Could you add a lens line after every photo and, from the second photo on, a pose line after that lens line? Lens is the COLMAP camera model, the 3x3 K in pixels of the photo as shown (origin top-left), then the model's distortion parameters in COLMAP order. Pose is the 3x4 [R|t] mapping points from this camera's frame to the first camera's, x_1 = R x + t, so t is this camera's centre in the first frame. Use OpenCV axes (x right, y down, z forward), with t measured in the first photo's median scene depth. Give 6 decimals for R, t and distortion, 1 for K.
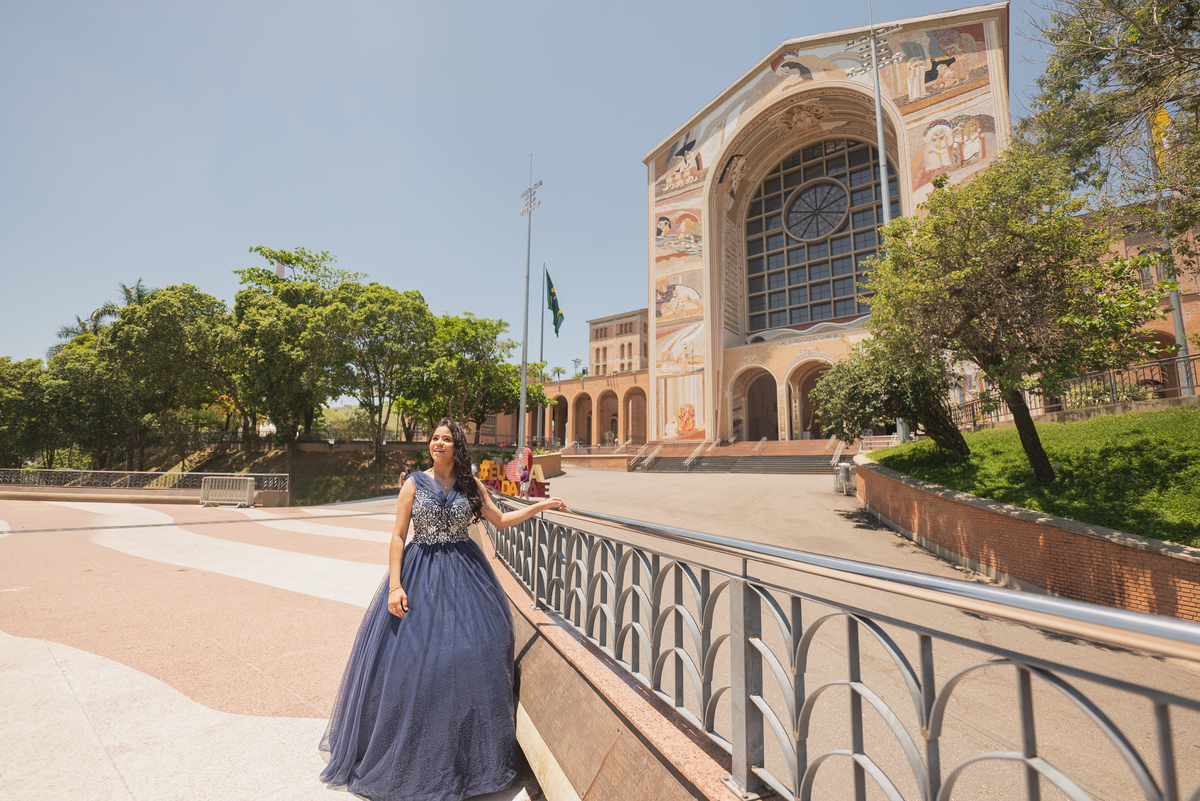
lens RADIAL K [[523.7, 0, 600.0], [0, 523.7, 400.5], [0, 0, 1]] dist [-0.001753, -0.000085]
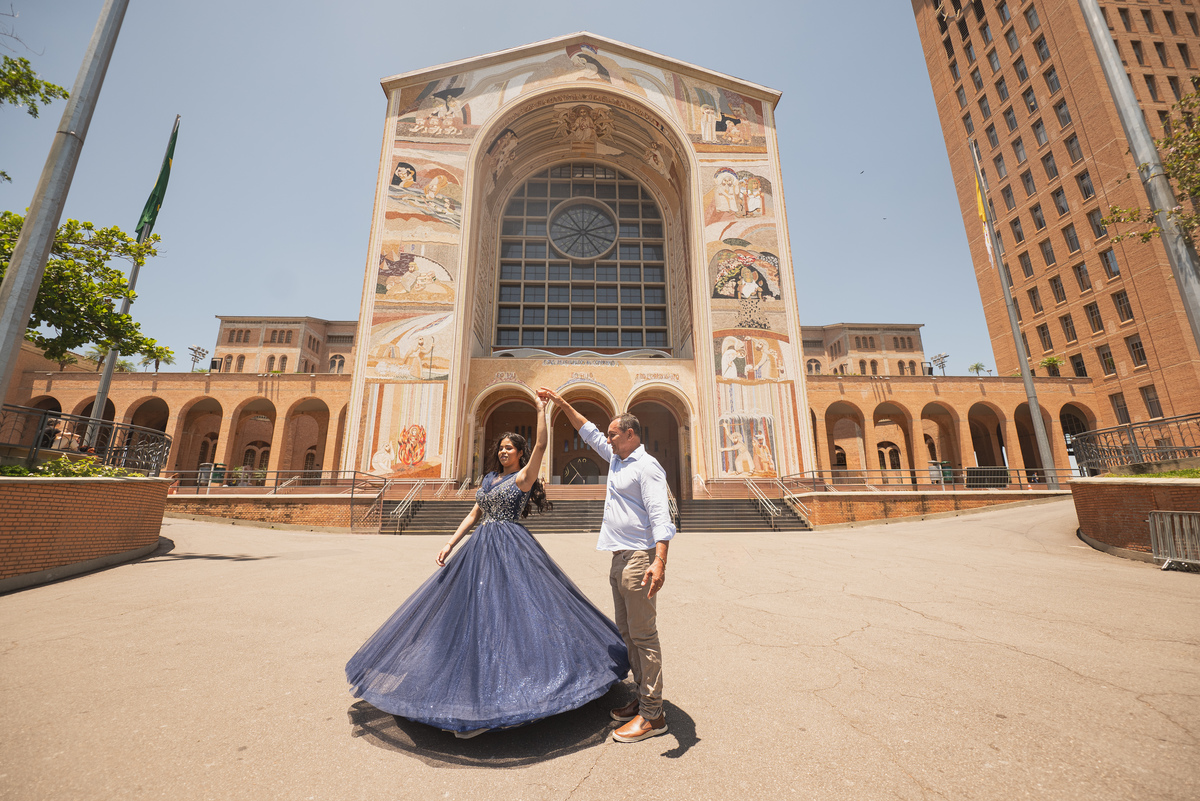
lens RADIAL K [[473.9, 0, 599.7], [0, 473.9, 404.7], [0, 0, 1]] dist [-0.009436, -0.000193]
pose [[0.760005, 0.146242, 0.633251, -0.039071], [-0.074014, 0.987491, -0.139221, 0.046594], [-0.645690, 0.058939, 0.761322, 0.376975]]
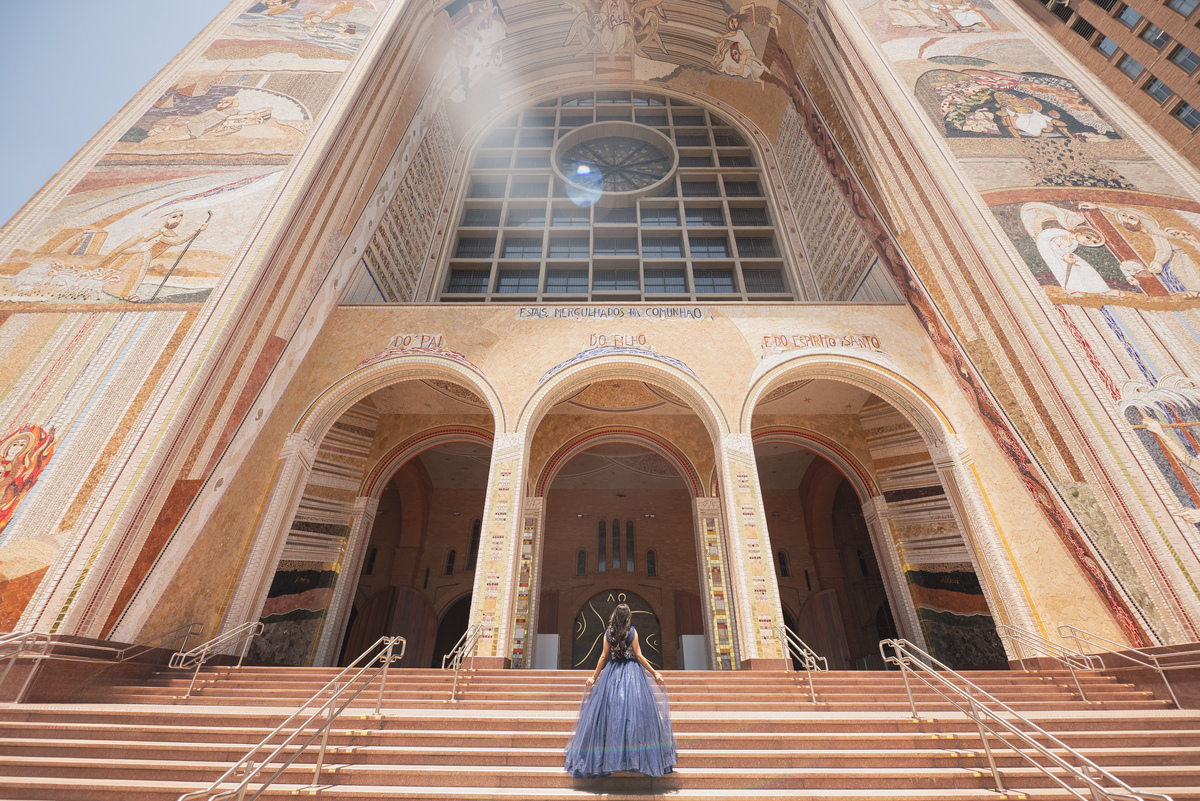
lens RADIAL K [[479.7, 0, 602.6], [0, 479.7, 403.5], [0, 0, 1]] dist [-0.010578, -0.000184]
pose [[0.793342, 0.317650, 0.519333, 0.232347], [-0.079908, 0.900032, -0.428436, 0.054278], [-0.603509, 0.298397, 0.739416, 0.727445]]
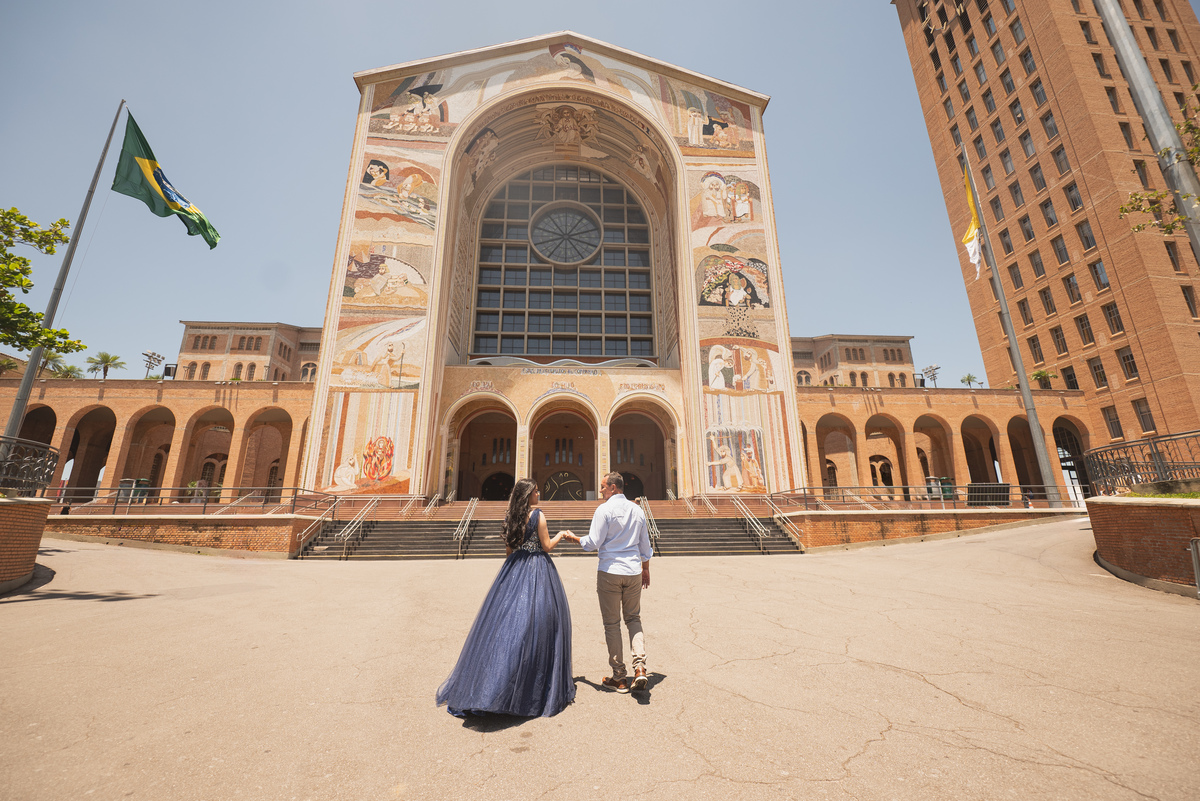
lens RADIAL K [[483.8, 0, 601.8], [0, 483.8, 405.0], [0, 0, 1]] dist [-0.009612, -0.000250]
pose [[0.740739, 0.165132, 0.651181, -0.019268], [-0.073859, 0.983461, -0.165377, 0.044141], [-0.667720, 0.074406, 0.740685, 0.387024]]
